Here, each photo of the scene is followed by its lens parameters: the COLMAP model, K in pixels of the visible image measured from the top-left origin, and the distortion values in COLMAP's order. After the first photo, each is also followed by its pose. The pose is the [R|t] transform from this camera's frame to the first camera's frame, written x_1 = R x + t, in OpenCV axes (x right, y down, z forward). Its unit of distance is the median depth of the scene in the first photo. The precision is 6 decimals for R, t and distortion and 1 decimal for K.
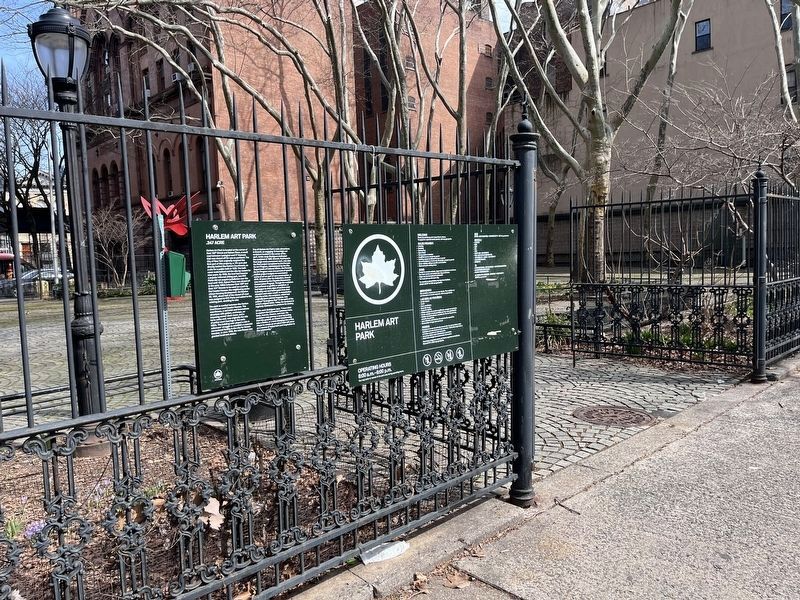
lens RADIAL K [[616.9, 0, 400.0], [0, 616.9, 300.0], [0, 0, 1]] dist [0.012561, 0.001359]
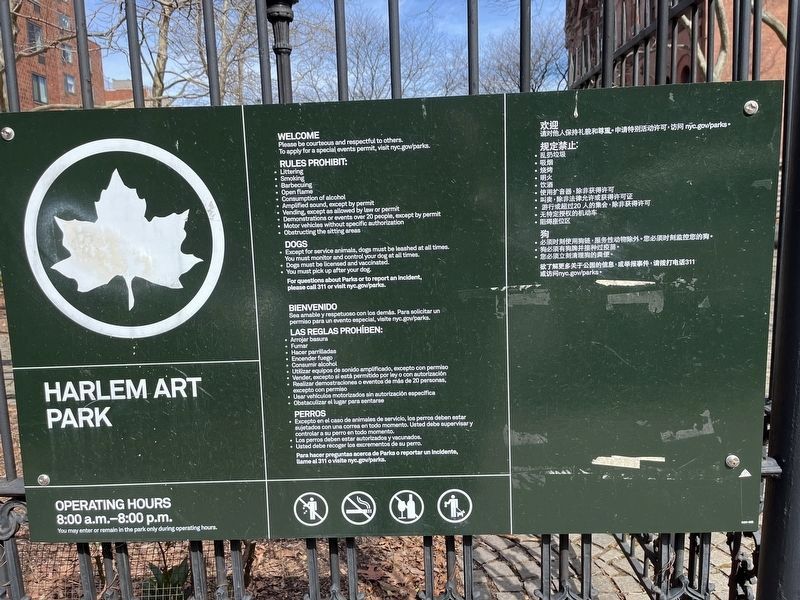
lens RADIAL K [[616.9, 0, 400.0], [0, 616.9, 300.0], [0, 0, 1]] dist [0.012561, 0.001359]
pose [[0.715957, 0.107203, -0.689864, 0.319838], [-0.047736, 0.993345, 0.104821, -0.059157], [0.696510, -0.042116, 0.716310, 0.837619]]
